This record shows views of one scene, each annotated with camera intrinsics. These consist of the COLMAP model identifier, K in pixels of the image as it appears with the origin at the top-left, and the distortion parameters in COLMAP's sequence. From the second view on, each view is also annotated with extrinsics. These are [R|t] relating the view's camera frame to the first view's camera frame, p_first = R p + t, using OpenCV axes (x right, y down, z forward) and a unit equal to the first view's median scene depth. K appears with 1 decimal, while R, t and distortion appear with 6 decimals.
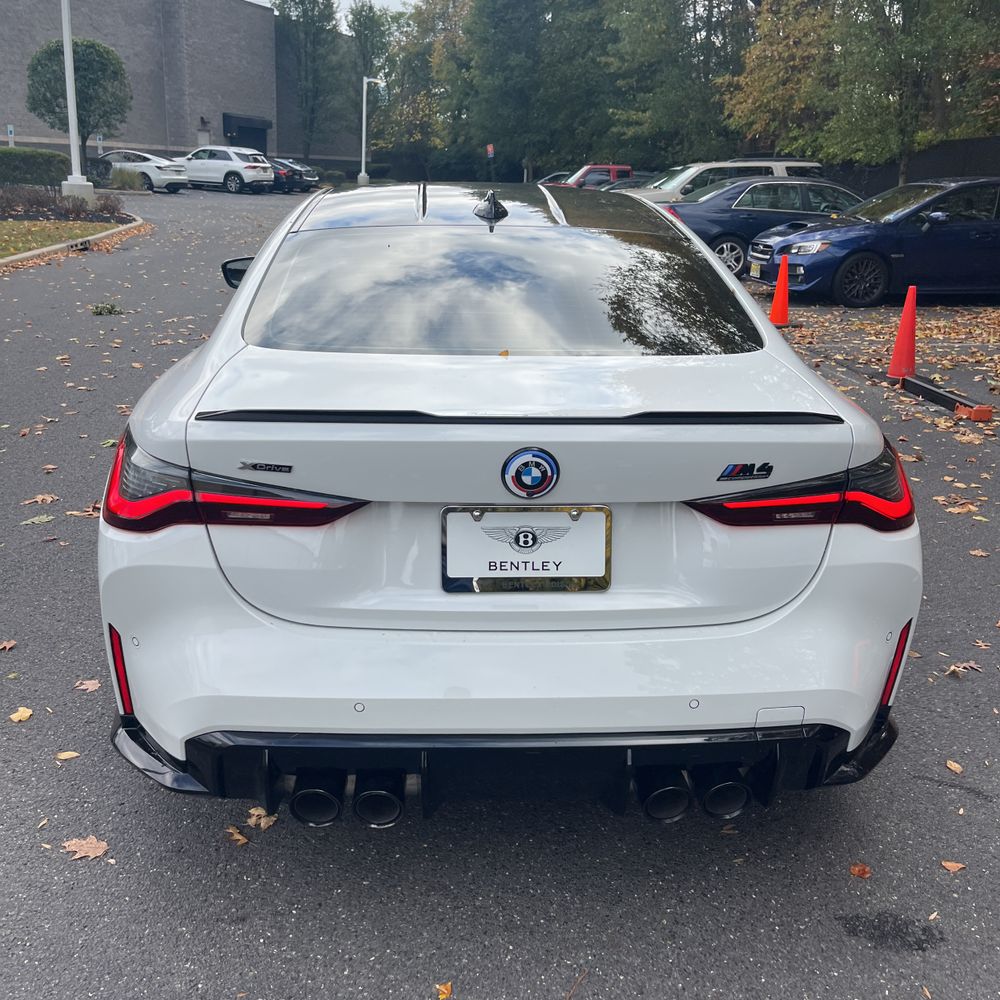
lens RADIAL K [[1041.2, 0, 500.0], [0, 1041.2, 500.0], [0, 0, 1]] dist [0.050987, -0.072483]
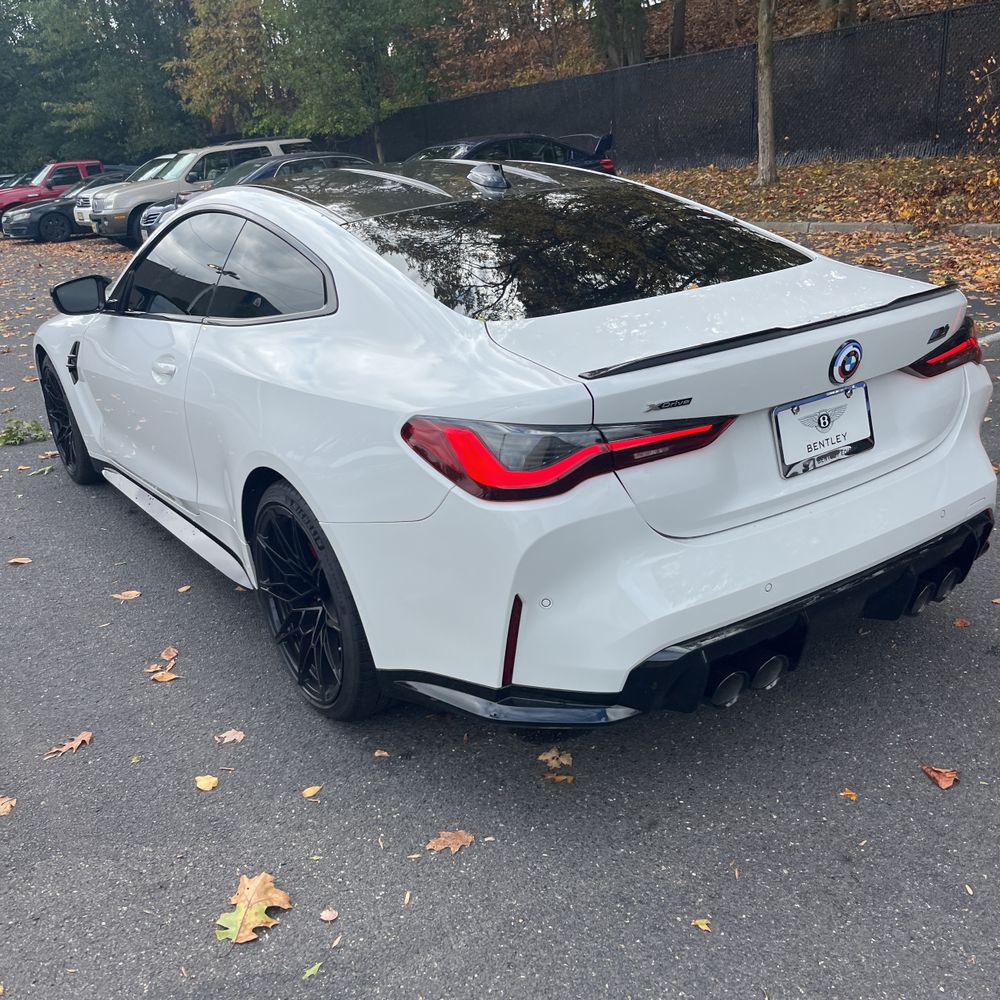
lens RADIAL K [[1041.2, 0, 500.0], [0, 1041.2, 500.0], [0, 0, 1]] dist [0.050987, -0.072483]
pose [[0.847780, -0.252563, 0.466348, -0.890224], [0.245812, 0.966297, 0.076459, -0.060026], [-0.469942, 0.049814, 0.881291, 0.093750]]
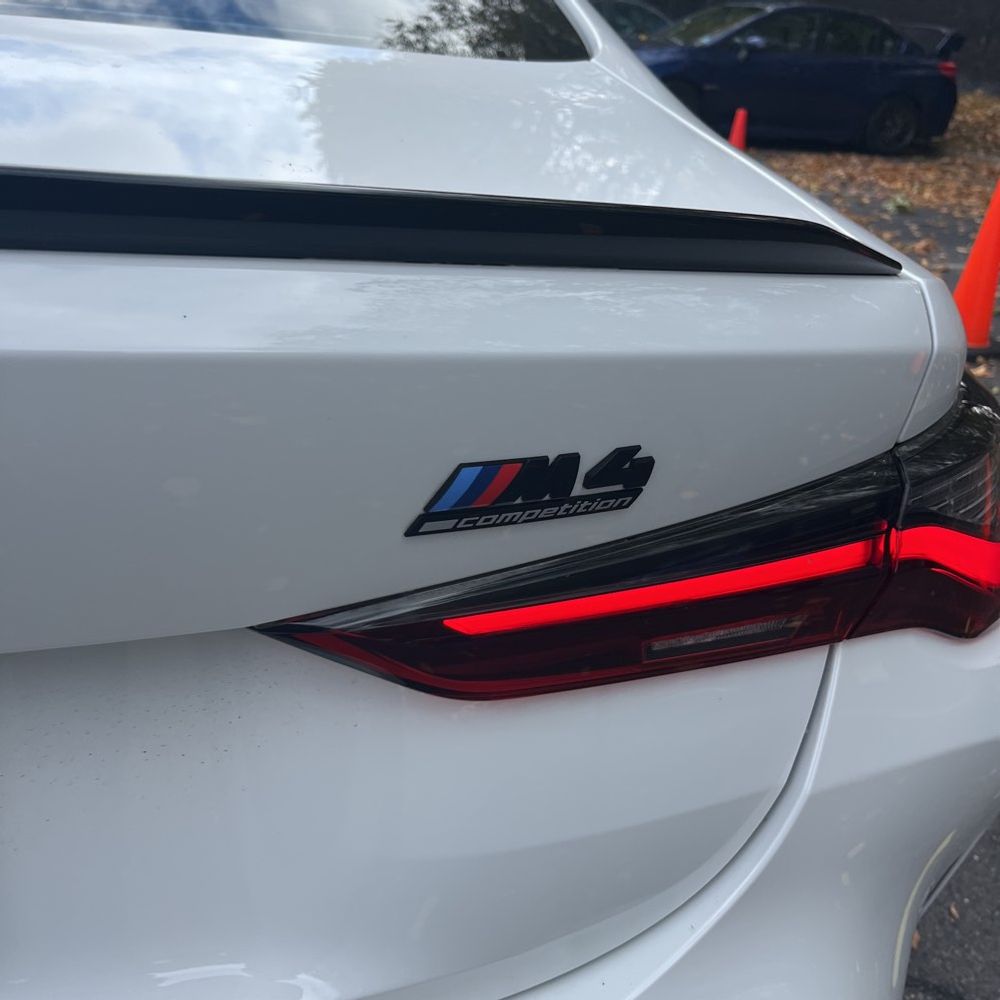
lens RADIAL K [[1041.2, 0, 500.0], [0, 1041.2, 500.0], [0, 0, 1]] dist [0.050987, -0.072483]
pose [[0.980827, -0.020746, 0.193772, 0.180319], [-0.005154, 0.991208, 0.132213, -0.052206], [-0.194811, -0.130677, 0.972097, 0.767850]]
